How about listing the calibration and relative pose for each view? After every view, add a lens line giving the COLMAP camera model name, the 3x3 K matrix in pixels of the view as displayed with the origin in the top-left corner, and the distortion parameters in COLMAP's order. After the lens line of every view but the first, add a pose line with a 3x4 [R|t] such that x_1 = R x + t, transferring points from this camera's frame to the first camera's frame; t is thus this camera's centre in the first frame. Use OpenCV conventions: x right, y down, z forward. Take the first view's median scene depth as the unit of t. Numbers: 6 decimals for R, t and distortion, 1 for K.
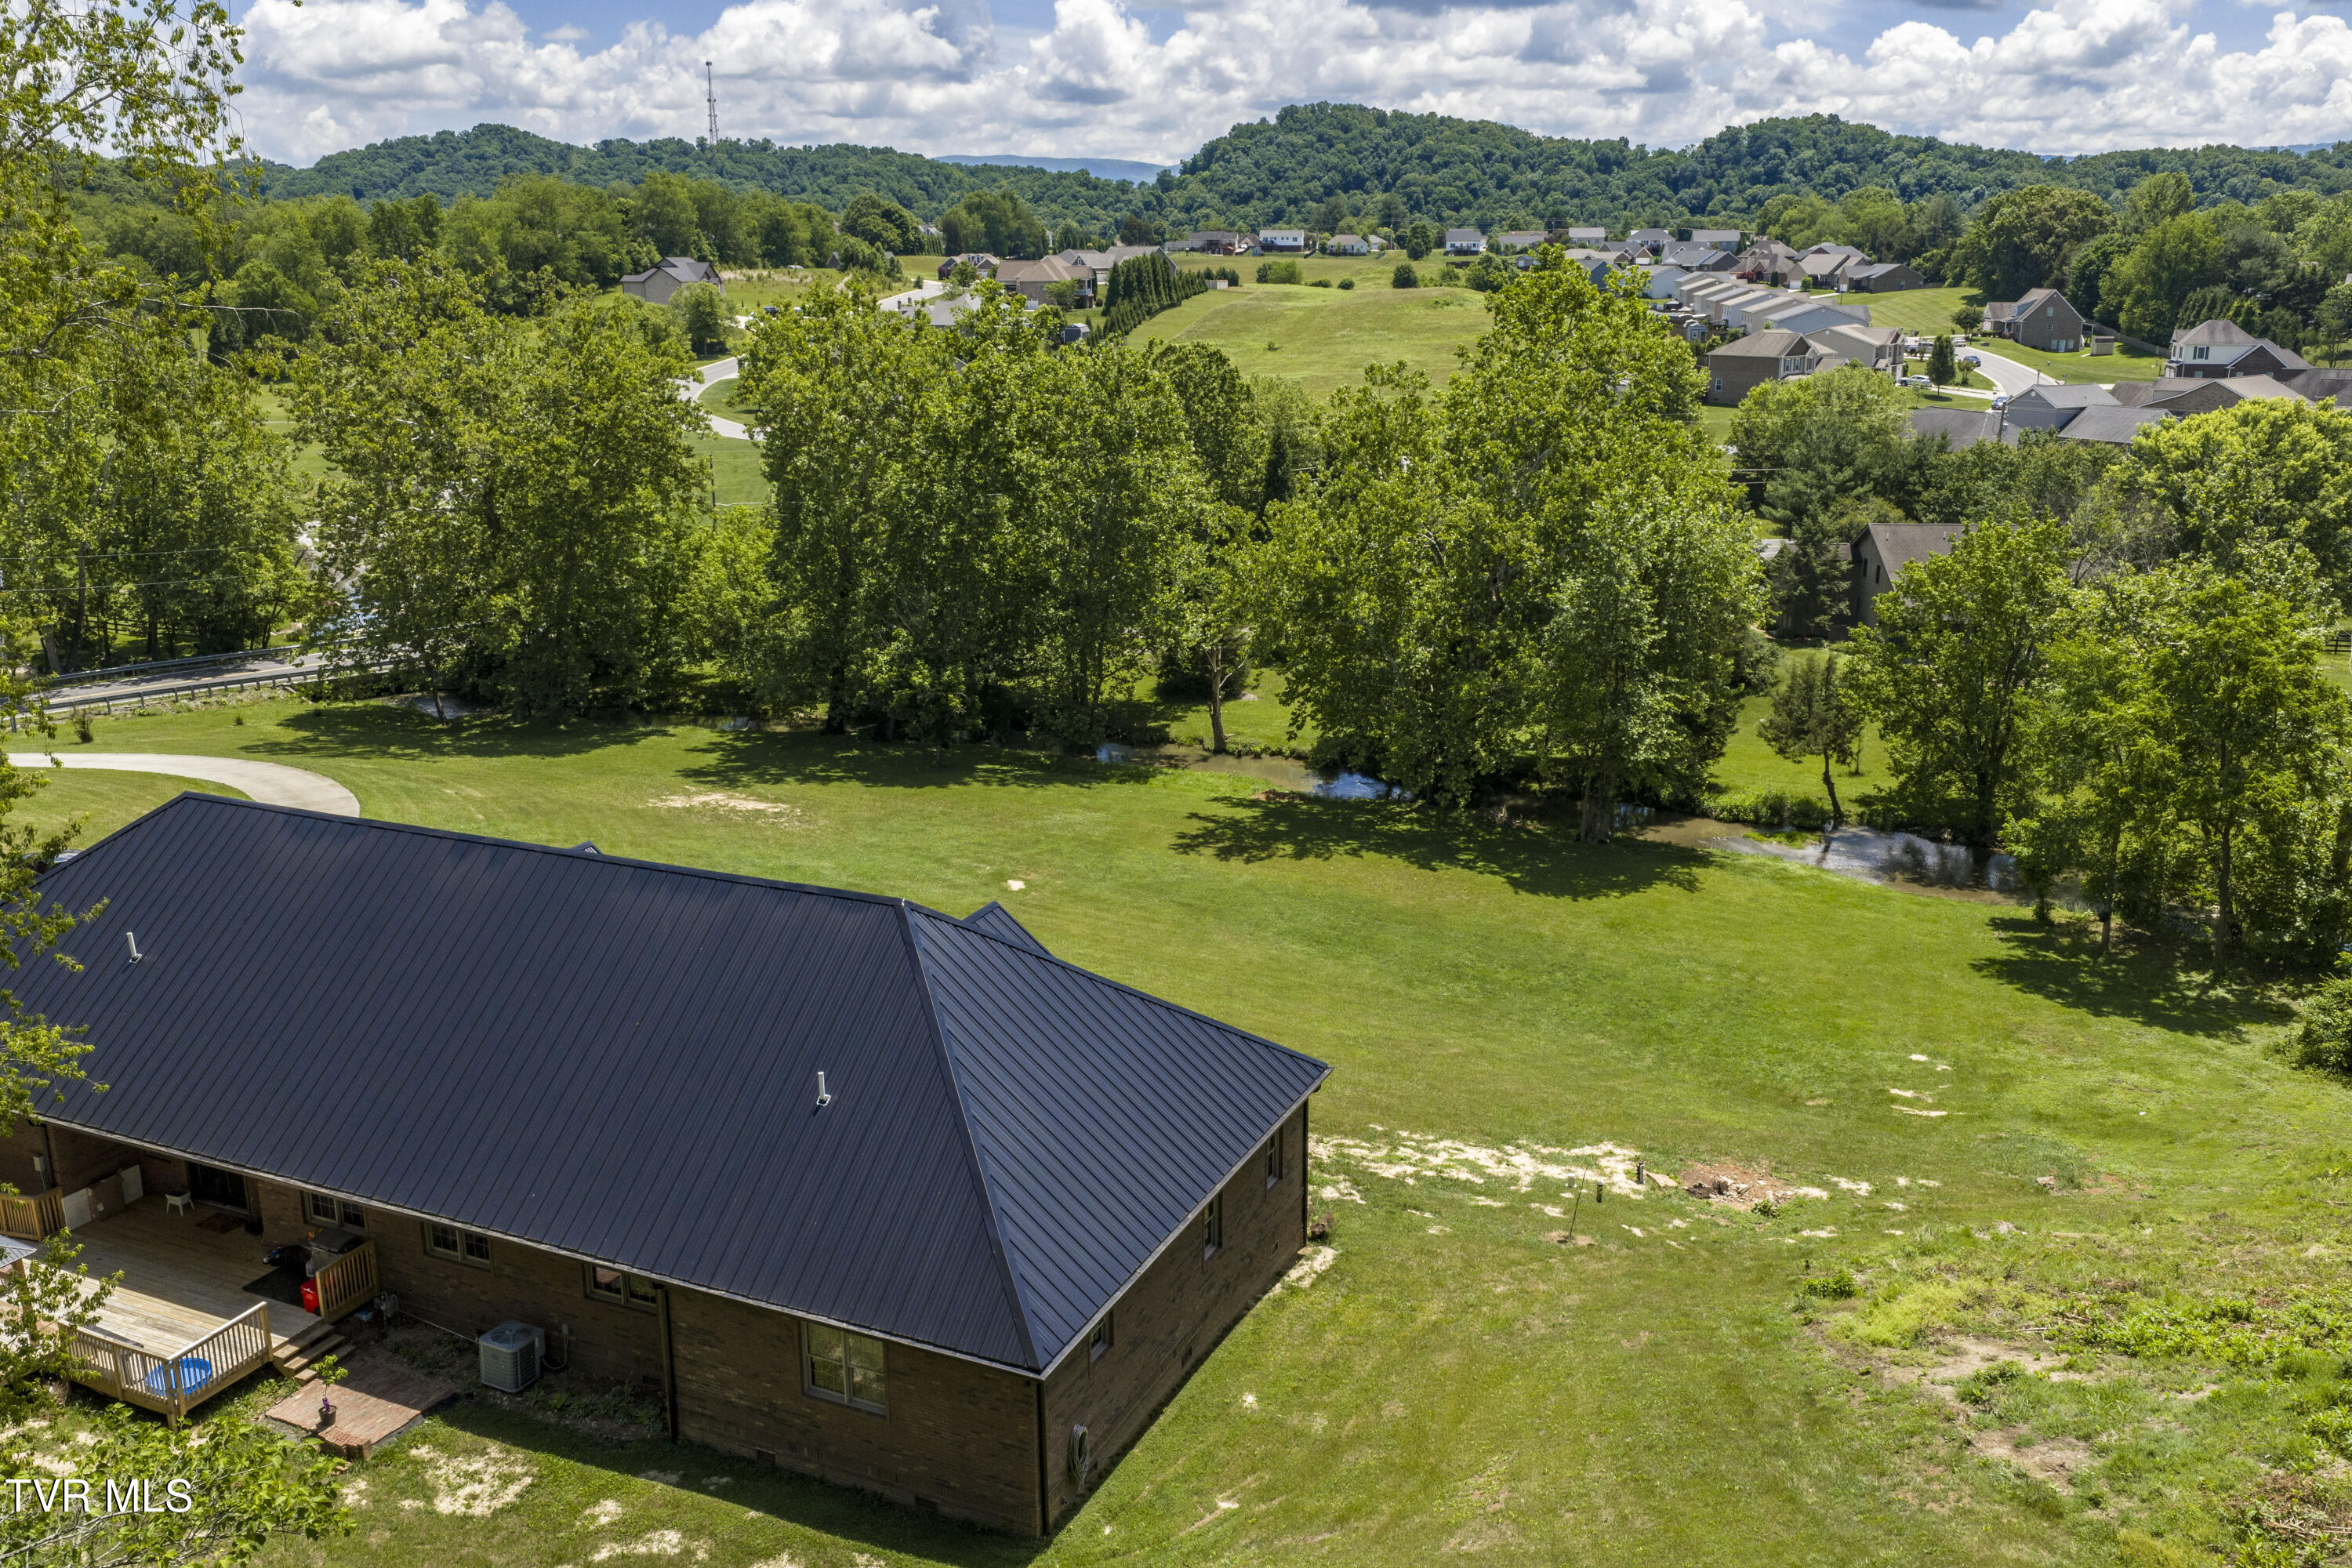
lens RADIAL K [[1949.7, 0, 1183.8], [0, 1949.7, 793.7], [0, 0, 1]] dist [0.013506, -0.018128]
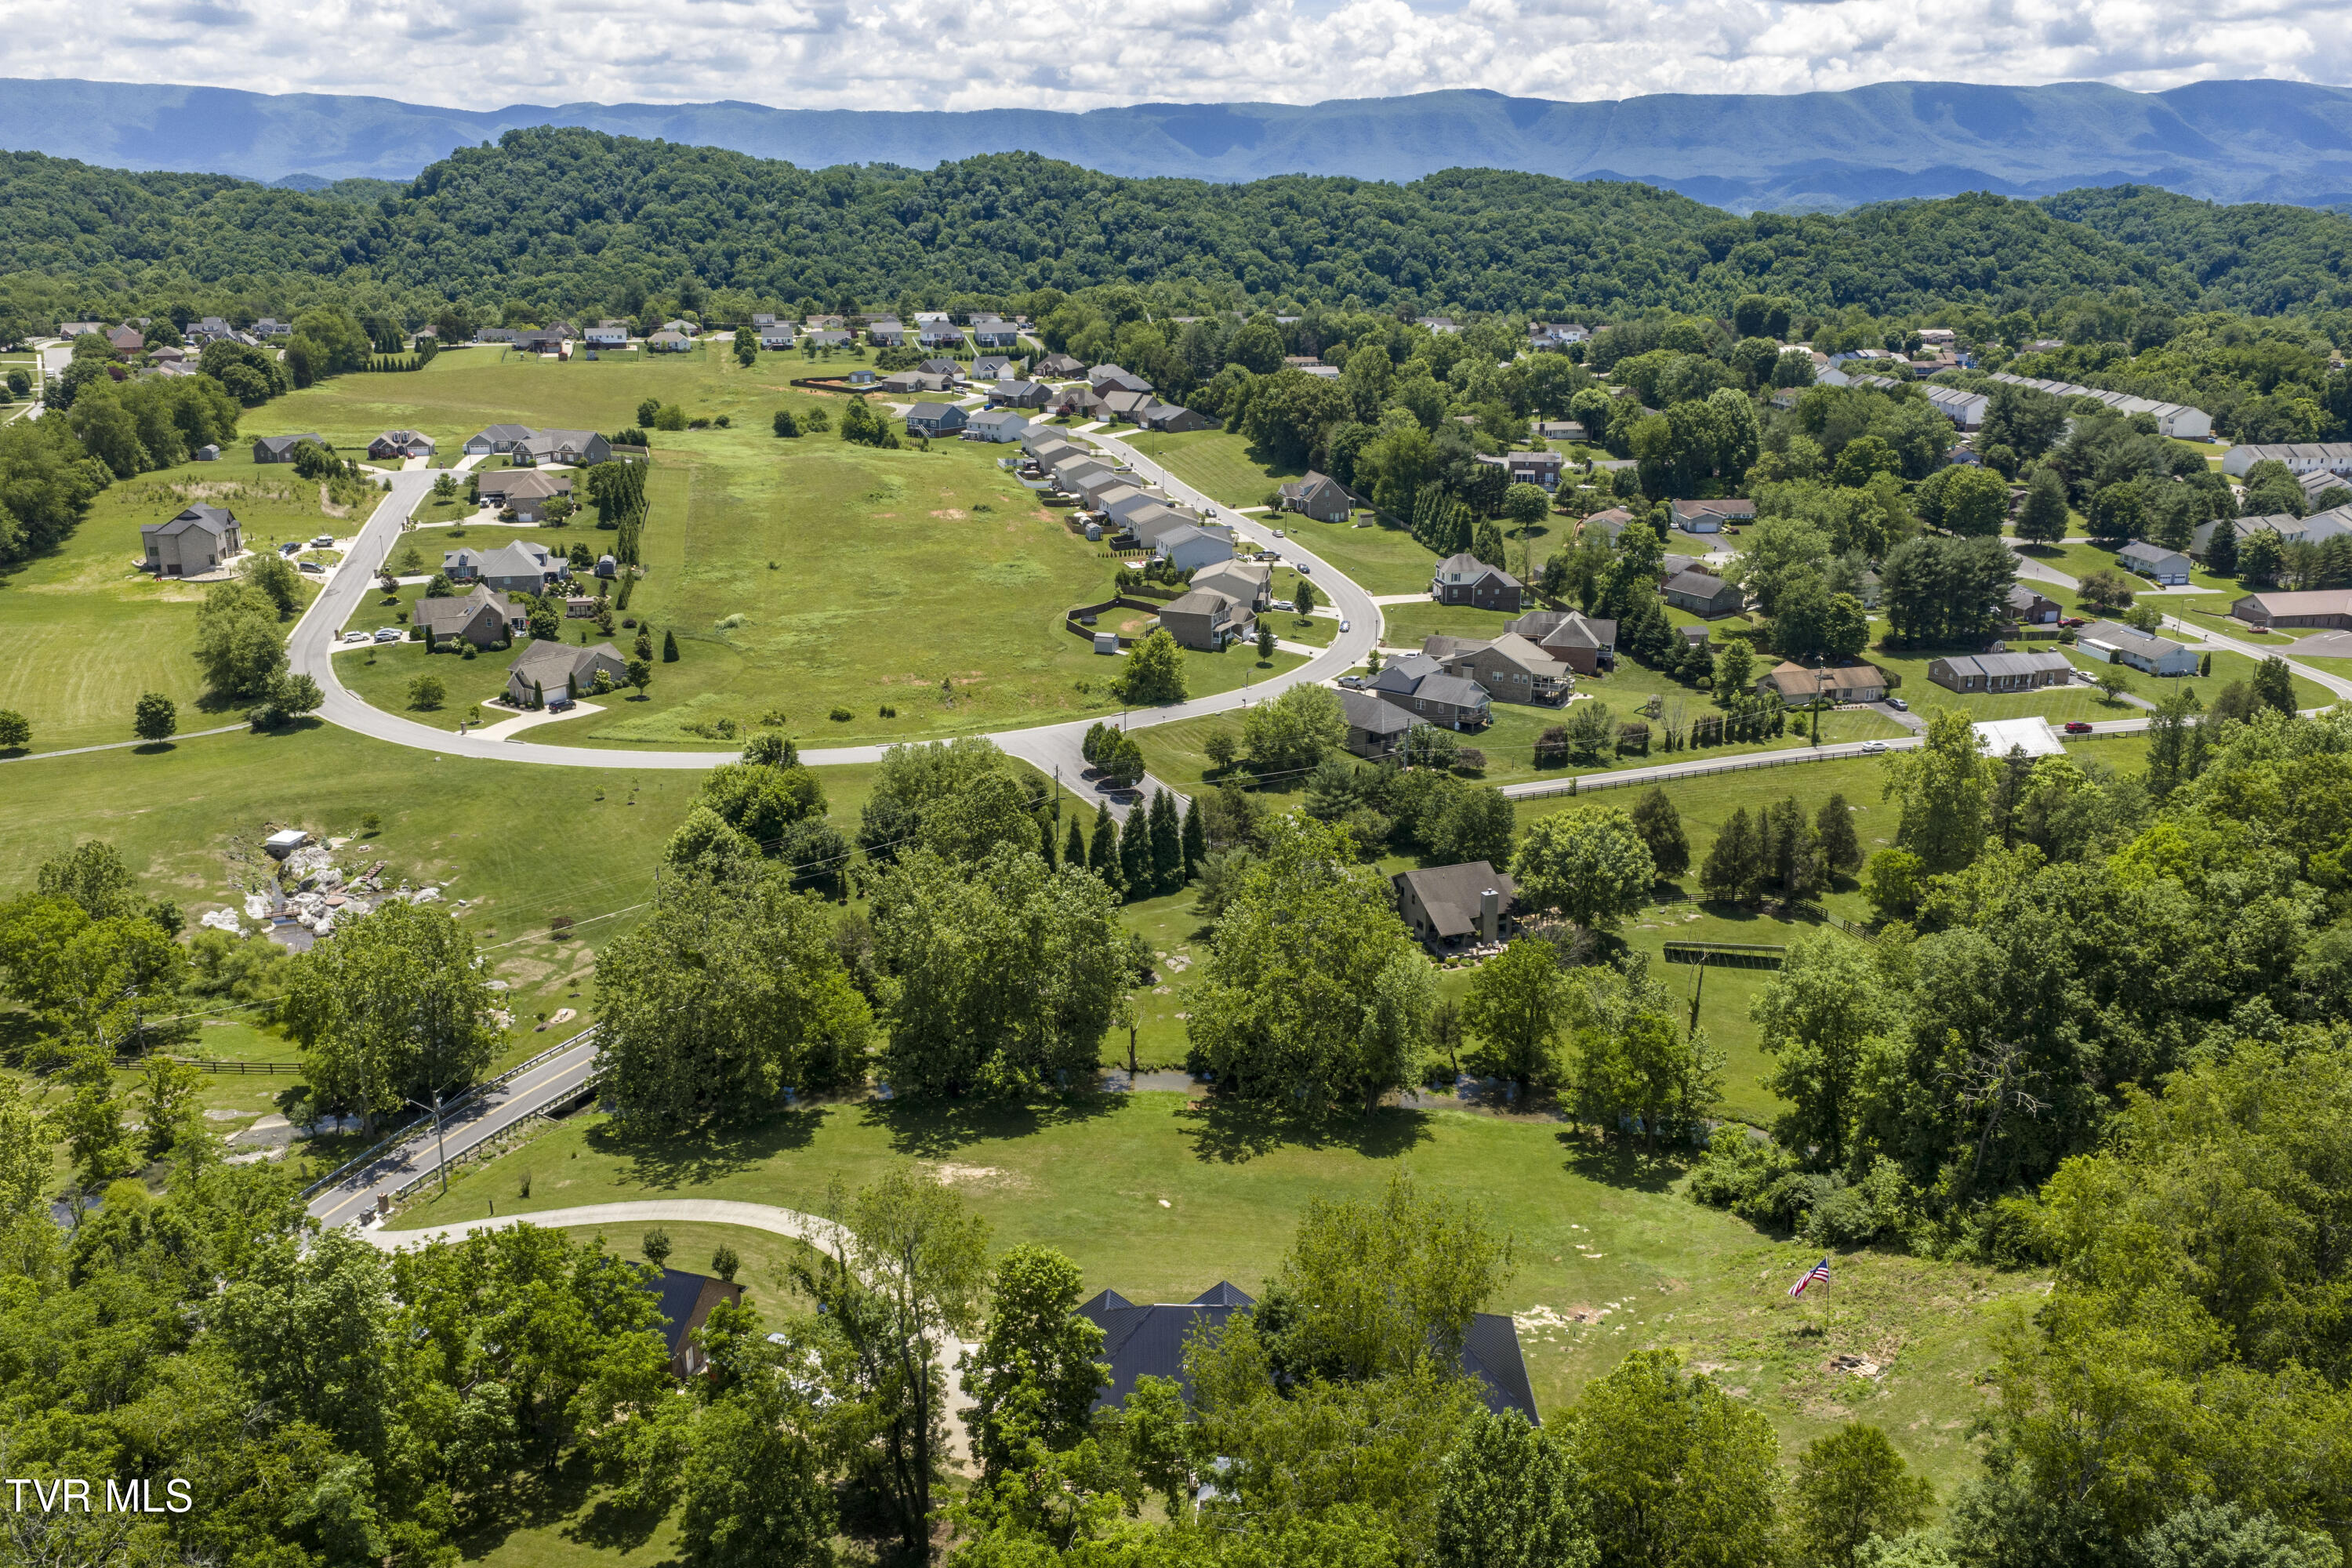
lens RADIAL K [[1949.7, 0, 1181.5], [0, 1949.7, 799.5], [0, 0, 1]] dist [0.013506, -0.018128]
pose [[0.917817, -0.117832, 0.379115, -0.178103], [0.104538, 0.992969, 0.055542, -0.109175], [-0.382994, -0.011346, 0.923681, -0.208300]]
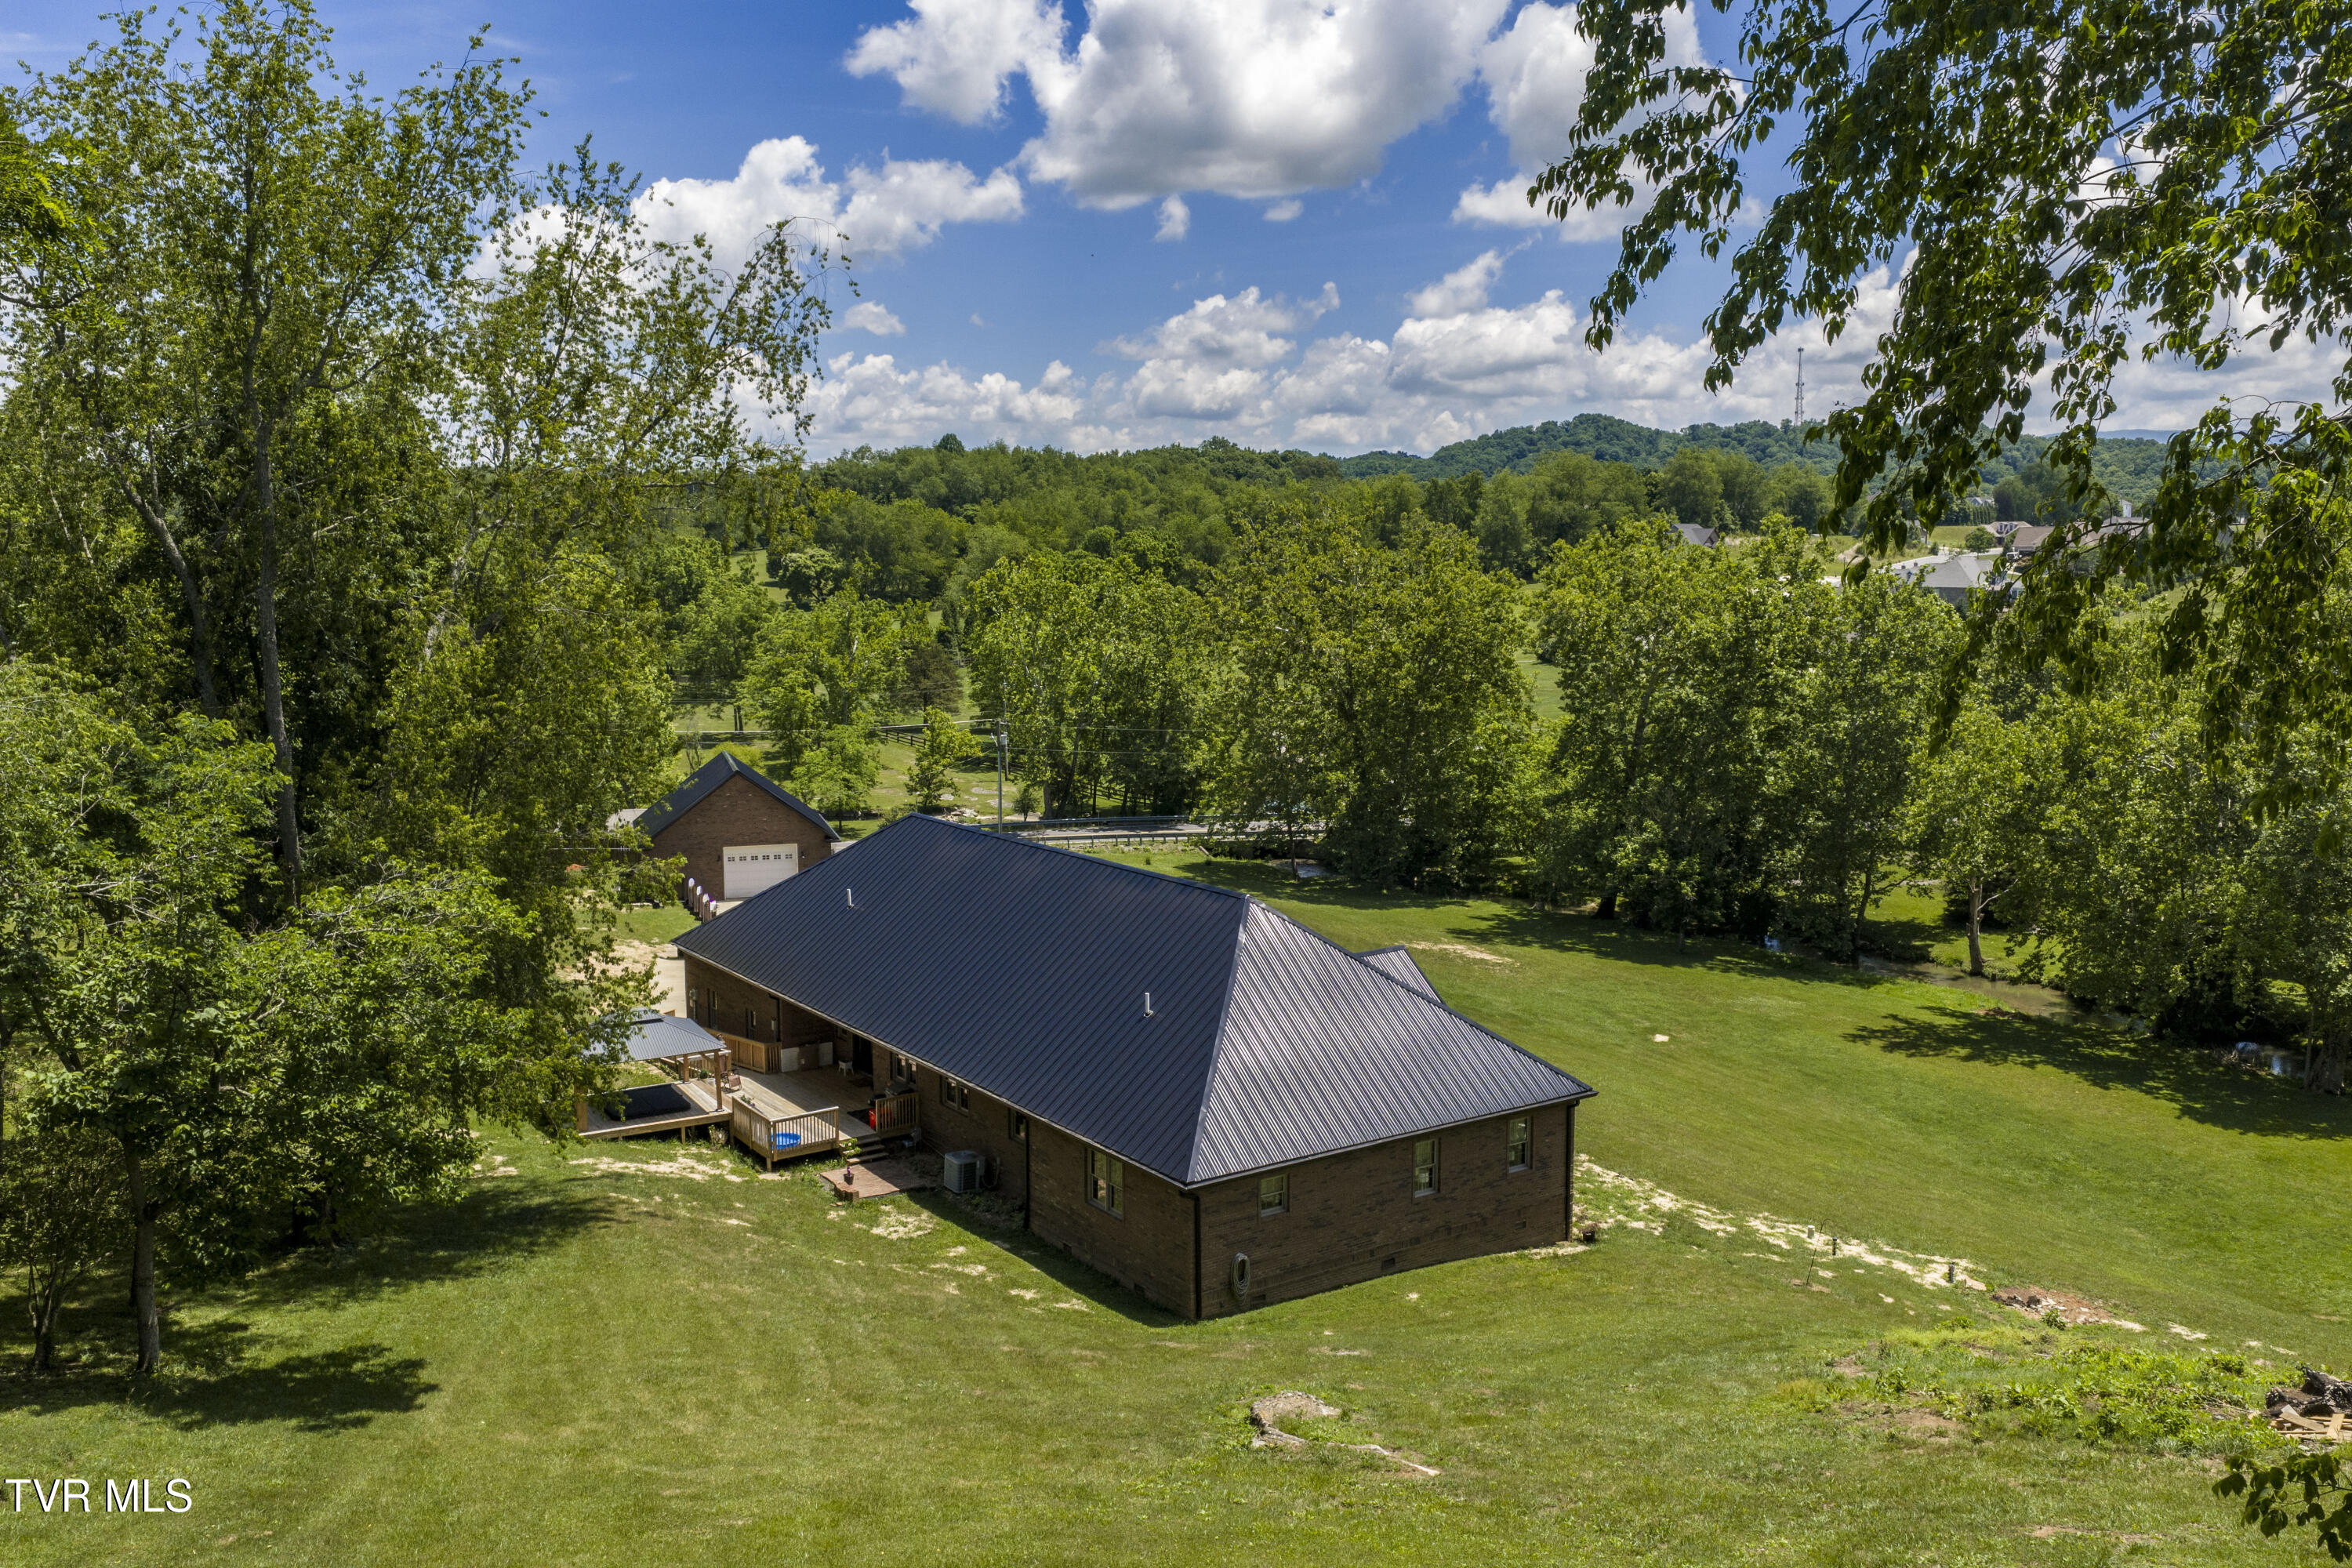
lens RADIAL K [[1949.7, 0, 1171.3], [0, 1949.7, 784.4], [0, 0, 1]] dist [0.013506, -0.018128]
pose [[0.857377, 0.064918, -0.510579, 0.049749], [-0.136337, 0.985223, -0.103674, 0.012442], [0.496303, 0.158499, 0.853558, -0.021566]]
